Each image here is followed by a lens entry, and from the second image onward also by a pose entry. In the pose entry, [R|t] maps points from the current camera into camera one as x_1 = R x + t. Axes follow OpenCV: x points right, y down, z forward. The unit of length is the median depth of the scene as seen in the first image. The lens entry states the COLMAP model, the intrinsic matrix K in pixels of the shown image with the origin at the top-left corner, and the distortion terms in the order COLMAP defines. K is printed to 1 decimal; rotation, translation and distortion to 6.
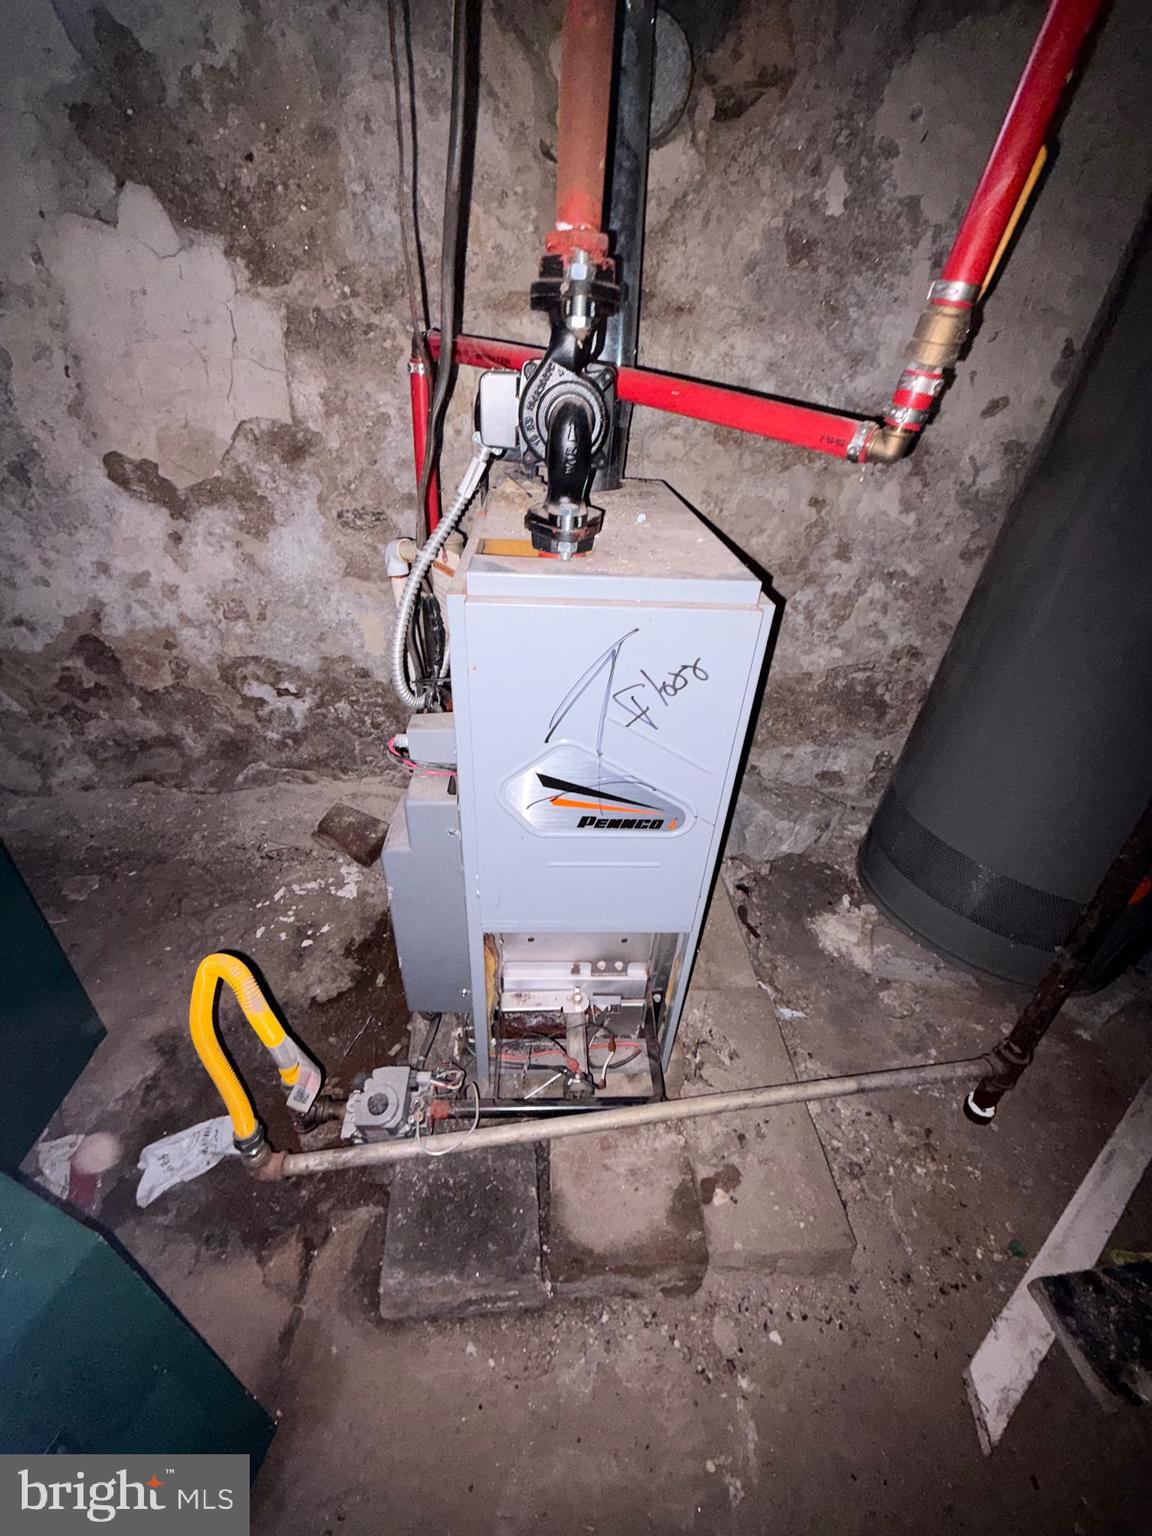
lens RADIAL K [[612.5, 0, 573.1], [0, 612.5, 763.6], [0, 0, 1]] dist [-0.000995, 0.000362]
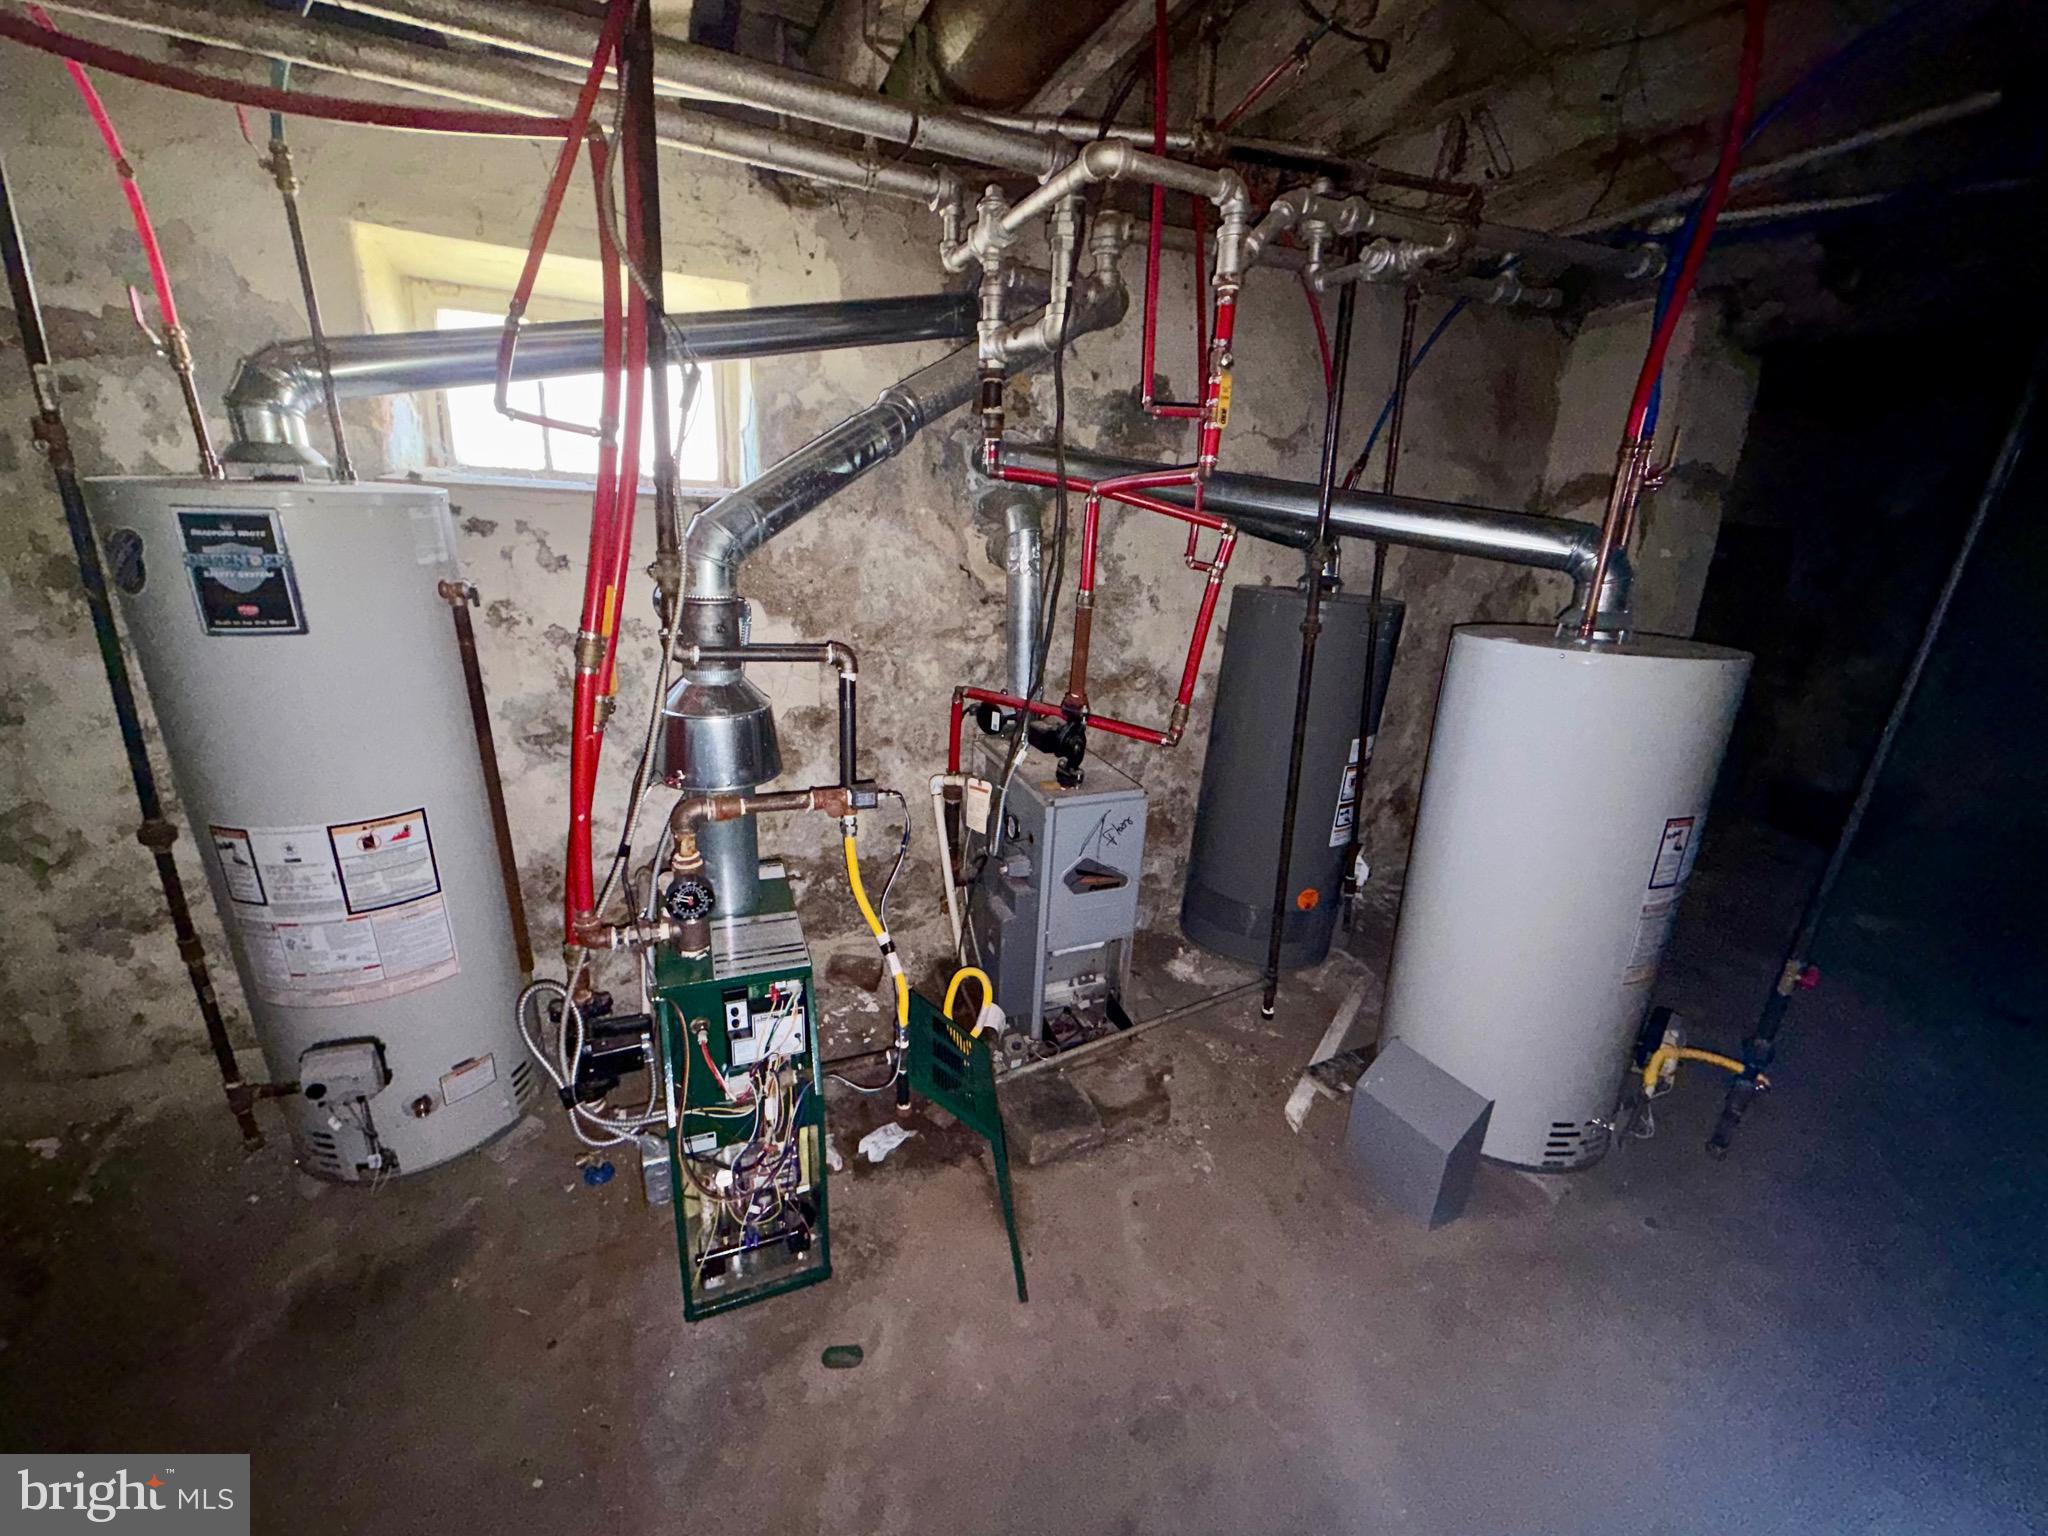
lens RADIAL K [[816.7, 0, 1019.5], [0, 816.7, 768.1], [0, 0, 1]] dist [-0.000995, 0.000362]
pose [[0.938326, -0.119433, 0.324469, -0.669525], [0.186857, 0.964763, -0.185249, 0.098803], [-0.290911, 0.234453, 0.927579, -1.099945]]
